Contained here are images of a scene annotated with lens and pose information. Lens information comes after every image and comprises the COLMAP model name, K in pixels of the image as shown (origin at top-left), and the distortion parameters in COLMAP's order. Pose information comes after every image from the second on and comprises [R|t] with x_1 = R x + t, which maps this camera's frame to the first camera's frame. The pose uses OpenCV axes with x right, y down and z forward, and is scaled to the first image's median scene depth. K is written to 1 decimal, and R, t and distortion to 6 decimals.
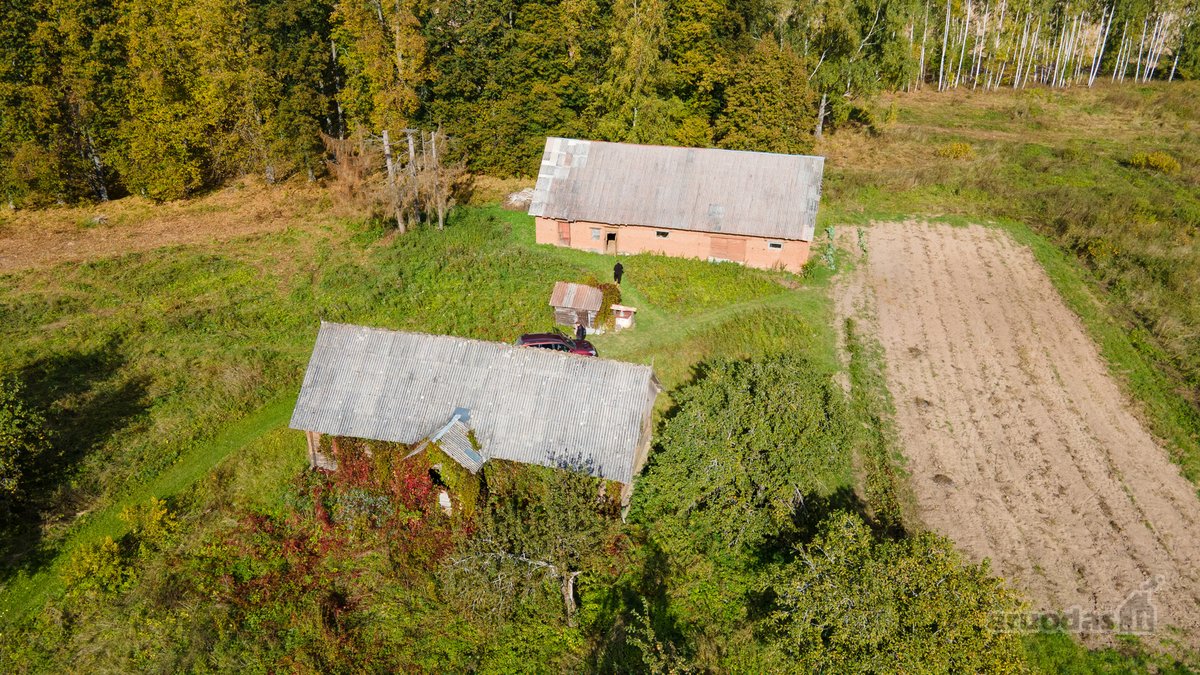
lens RADIAL K [[879.1, 0, 600.8], [0, 879.1, 342.2], [0, 0, 1]] dist [0.023965, 0.033417]
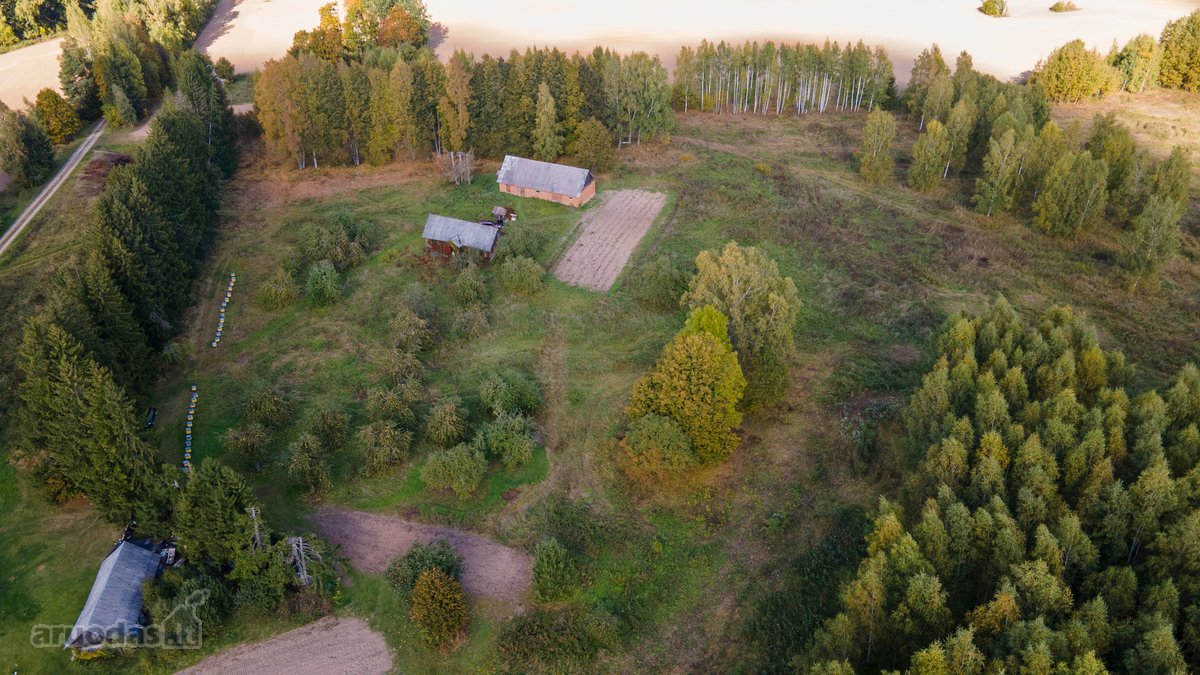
lens RADIAL K [[879.1, 0, 594.2], [0, 879.1, 335.9], [0, 0, 1]] dist [0.023965, 0.033417]
pose [[0.990738, 0.076931, -0.111888, 0.629487], [-0.064652, 0.991880, 0.109515, 0.028013], [0.119405, -0.101267, 0.987668, -2.007299]]
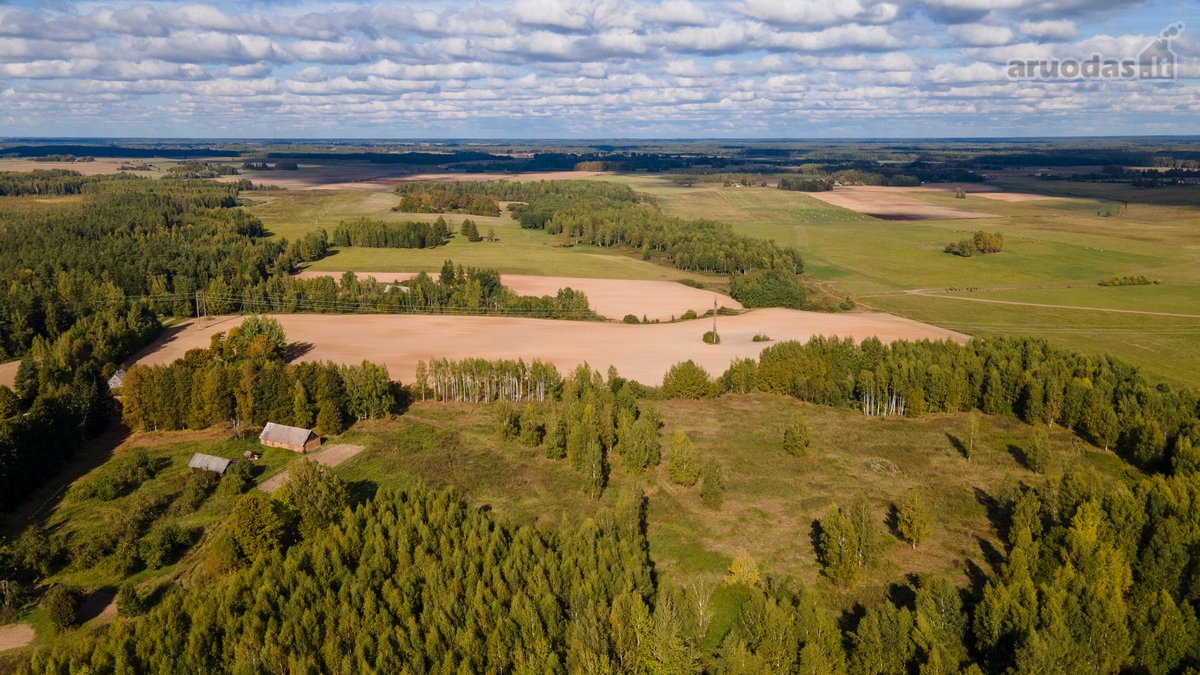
lens RADIAL K [[879.1, 0, 605.2], [0, 879.1, 334.8], [0, 0, 1]] dist [0.023965, 0.033417]
pose [[0.987917, 0.040442, -0.149617, 2.536212], [-0.075180, 0.969222, -0.234427, 0.306397], [0.135532, 0.242842, 0.960551, -3.607657]]
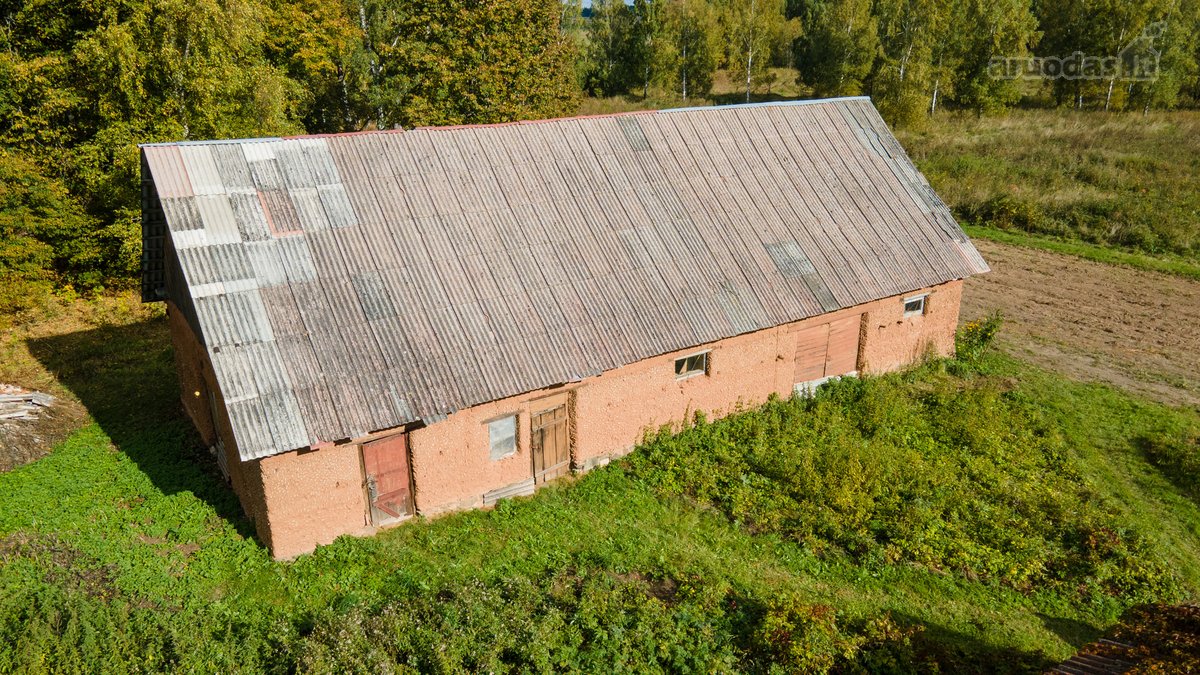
lens RADIAL K [[879.1, 0, 599.0], [0, 879.1, 336.7], [0, 0, 1]] dist [0.023965, 0.033417]
pose [[0.610356, -0.247486, 0.752474, -0.187468], [0.354783, 0.934742, 0.019658, -0.145333], [-0.708234, 0.254966, 0.658329, 0.776938]]
